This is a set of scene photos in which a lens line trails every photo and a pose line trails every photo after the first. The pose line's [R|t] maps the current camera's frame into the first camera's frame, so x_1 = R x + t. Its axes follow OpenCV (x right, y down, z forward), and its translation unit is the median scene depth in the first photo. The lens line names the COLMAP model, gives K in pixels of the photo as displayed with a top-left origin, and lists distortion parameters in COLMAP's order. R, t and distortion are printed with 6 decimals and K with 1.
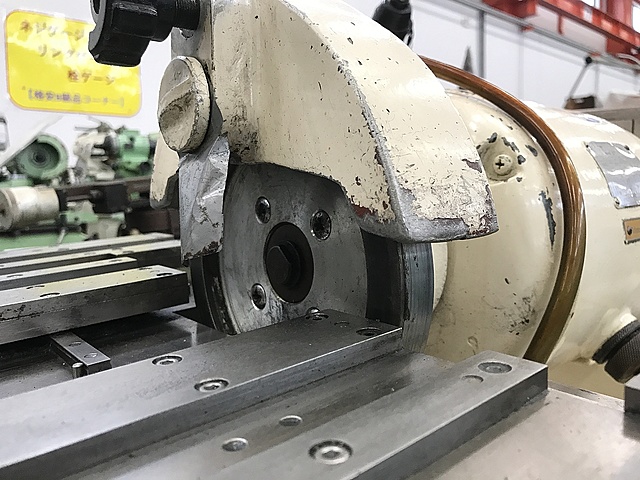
lens RADIAL K [[527.1, 0, 320.3], [0, 527.1, 221.7], [0, 0, 1]] dist [0.006658, 0.013108]
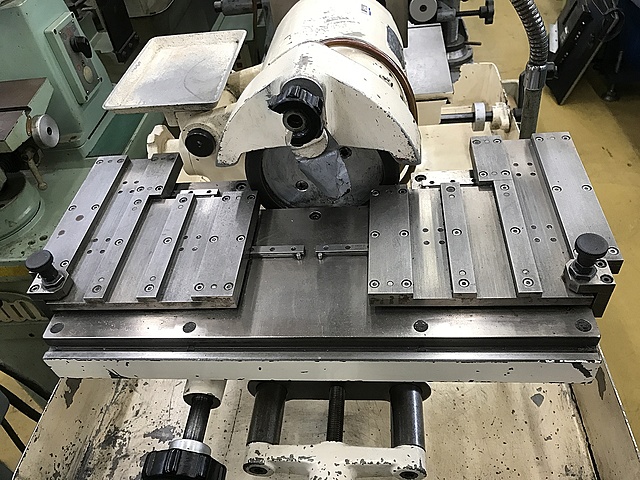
lens RADIAL K [[527.1, 0, 320.3], [0, 527.1, 221.7], [0, 0, 1]] dist [0.006658, 0.013108]
pose [[0.709578, -0.514217, 0.481747, -1.449268], [0.152268, 0.779438, 0.607694, -1.266977], [-0.687978, -0.357851, 0.631370, -0.513324]]
